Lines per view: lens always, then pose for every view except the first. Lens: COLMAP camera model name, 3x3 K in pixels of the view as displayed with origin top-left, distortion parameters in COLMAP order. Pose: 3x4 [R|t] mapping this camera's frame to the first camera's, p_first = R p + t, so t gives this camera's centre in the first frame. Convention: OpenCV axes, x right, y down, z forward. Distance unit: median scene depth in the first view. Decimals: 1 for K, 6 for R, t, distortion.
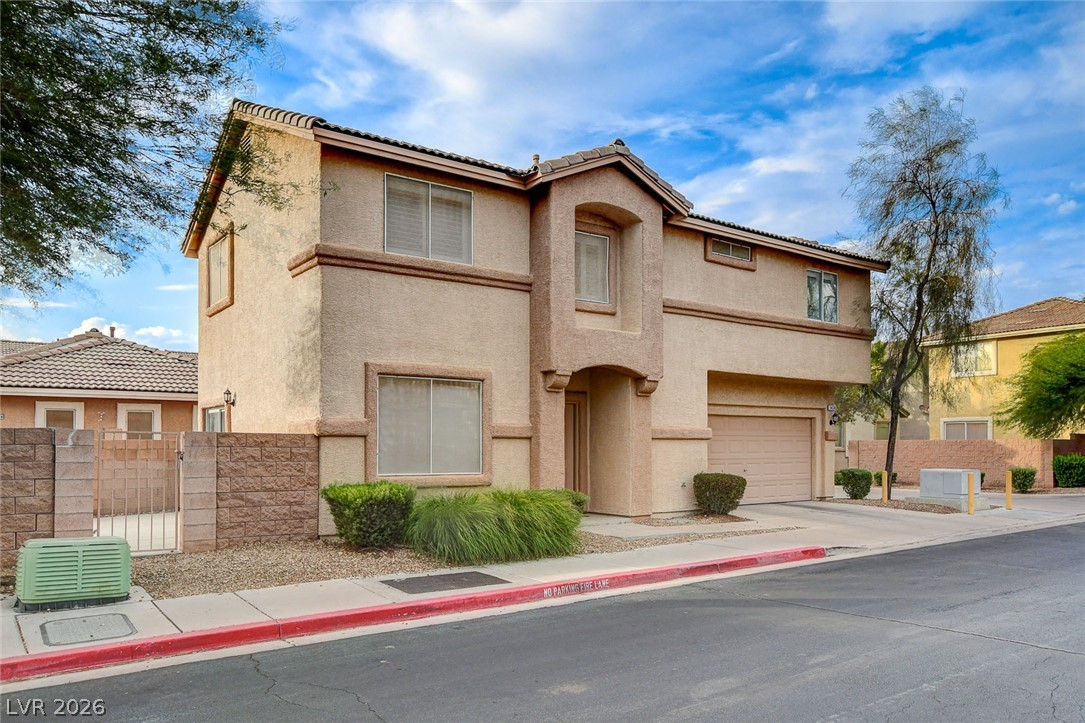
lens RADIAL K [[788.4, 0, 540.8], [0, 788.4, 441.0], [0, 0, 1]] dist [0.002599, 0.000824]
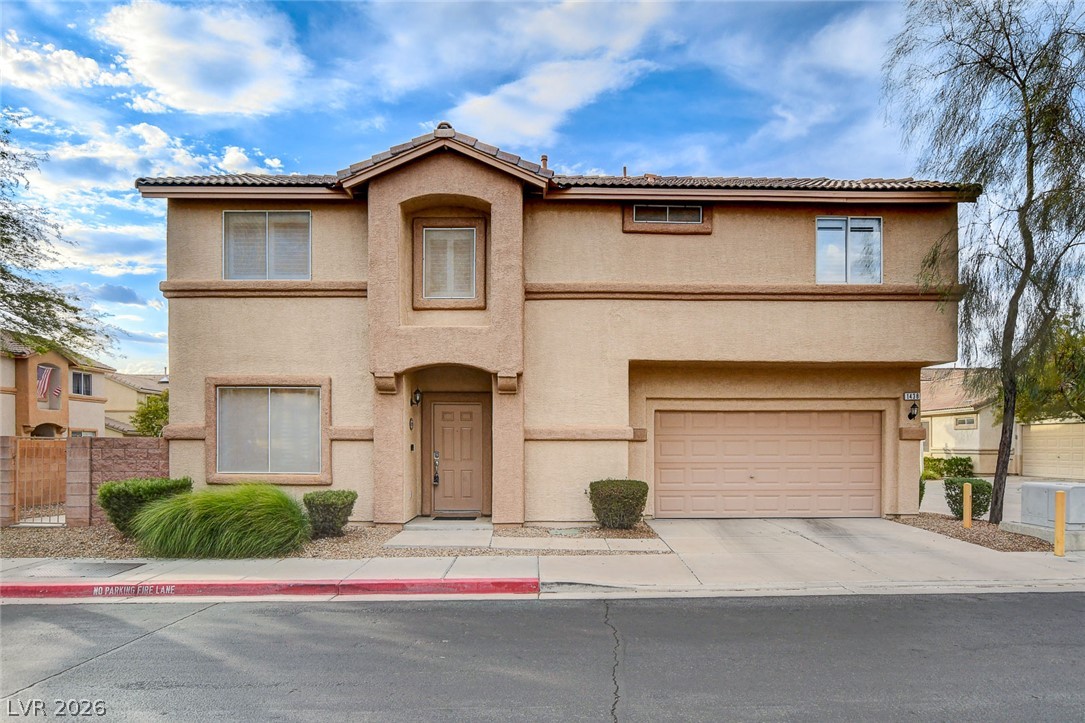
lens RADIAL K [[655.4, 0, 536.4], [0, 655.4, 451.6], [0, 0, 1]] dist [-0.010032, -0.002366]
pose [[0.816430, 0.008477, -0.577383, 0.604864], [0.003502, 0.999801, 0.019631, -0.004104], [0.577434, -0.018049, 0.816238, 0.393574]]
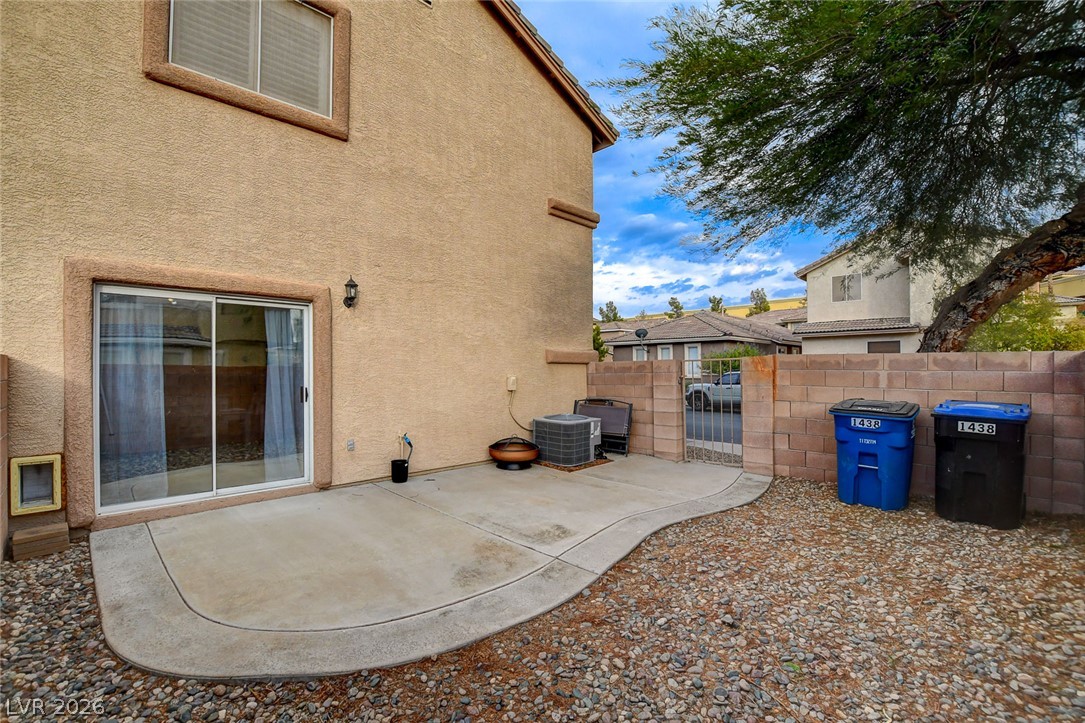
lens RADIAL K [[480.1, 0, 542.7], [0, 480.1, 368.7], [0, 0, 1]] dist [-0.032635, 0.000131]
pose [[-0.151675, 0.006845, 0.988407, -0.807543], [-0.004676, 0.999960, -0.007642, 0.006154], [-0.988419, -0.005781, -0.151637, 0.939678]]
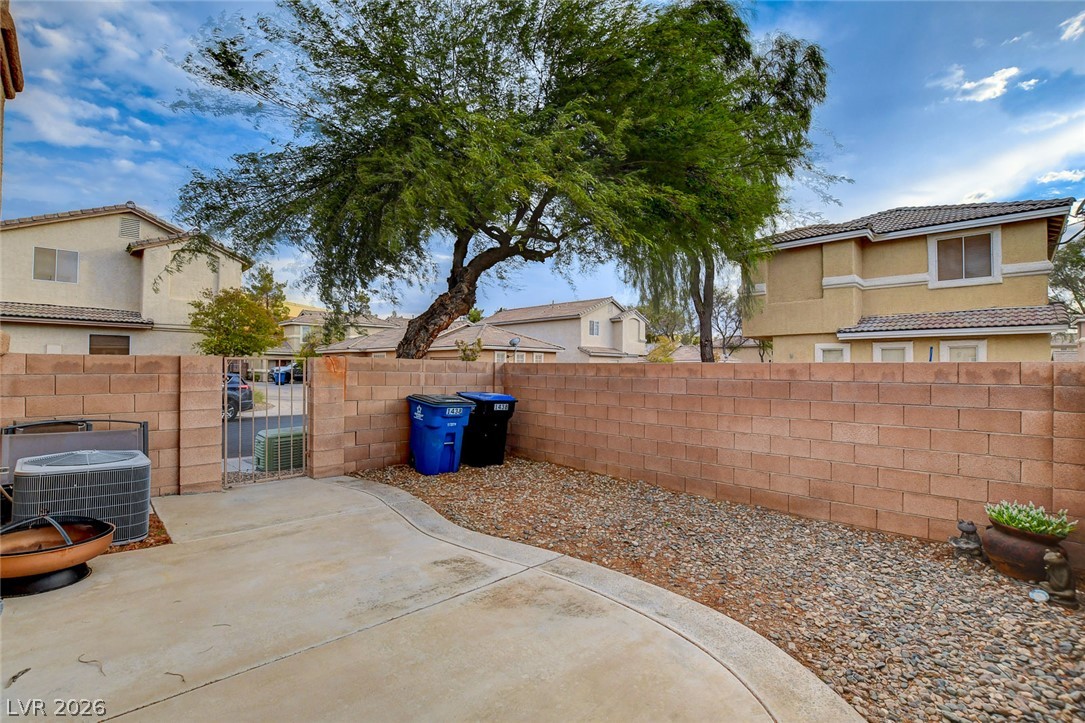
lens RADIAL K [[486.3, 0, 546.5], [0, 486.3, 364.4], [0, 0, 1]] dist [-0.027768, 0.000165]
pose [[-0.986193, -0.009371, -0.165333, -0.523392], [-0.006115, 0.999778, -0.020188, 0.004568], [0.165486, -0.018898, -0.986031, 1.143275]]
